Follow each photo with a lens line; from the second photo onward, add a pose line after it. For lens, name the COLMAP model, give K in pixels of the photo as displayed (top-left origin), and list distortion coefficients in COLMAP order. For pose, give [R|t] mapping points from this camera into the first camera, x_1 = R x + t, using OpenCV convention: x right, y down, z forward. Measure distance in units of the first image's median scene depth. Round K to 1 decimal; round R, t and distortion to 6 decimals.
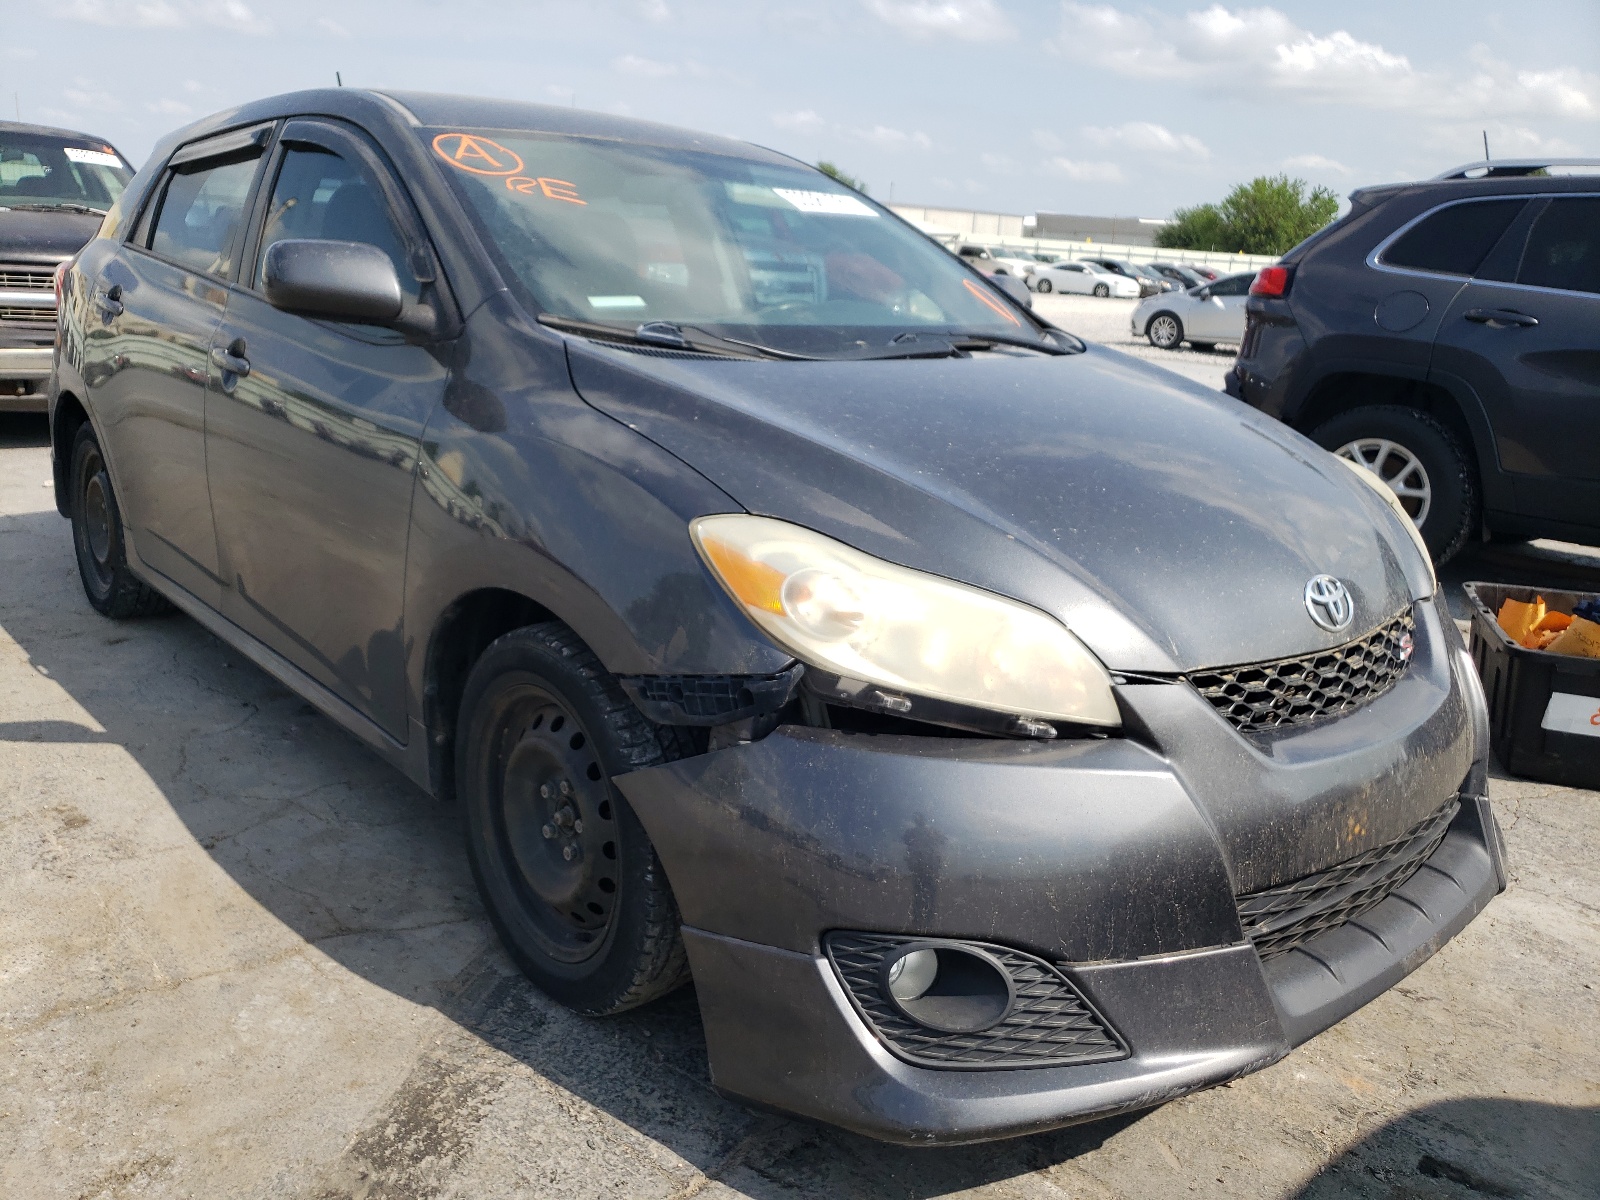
lens RADIAL K [[1295.7, 0, 800.0], [0, 1295.7, 600.0], [0, 0, 1]] dist [0.004137, 0.003012]
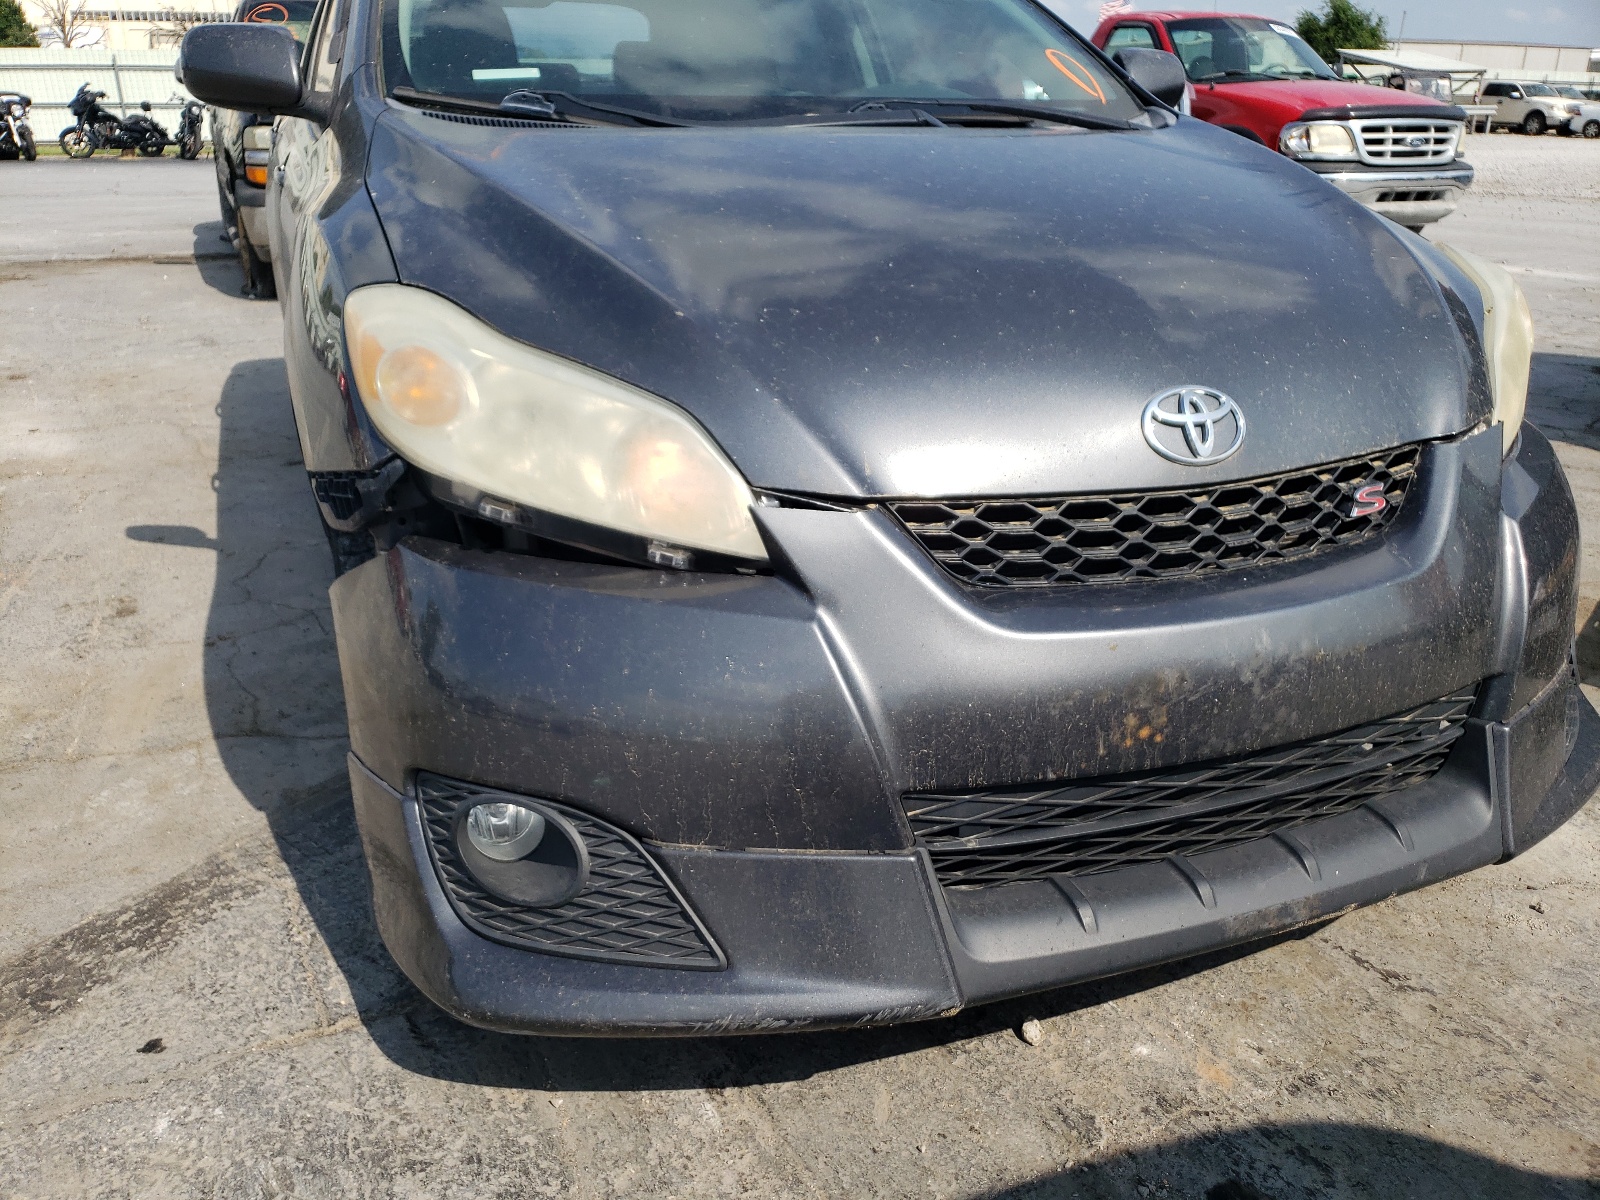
lens RADIAL K [[1287.8, 0, 800.0], [0, 1287.8, 600.0], [0, 0, 1]] dist [0.073419, -0.115470]
pose [[0.932899, 0.076682, -0.351880, 0.516722], [-0.045418, 0.994318, 0.096271, 0.042972], [0.357263, -0.073829, 0.931081, 0.266592]]
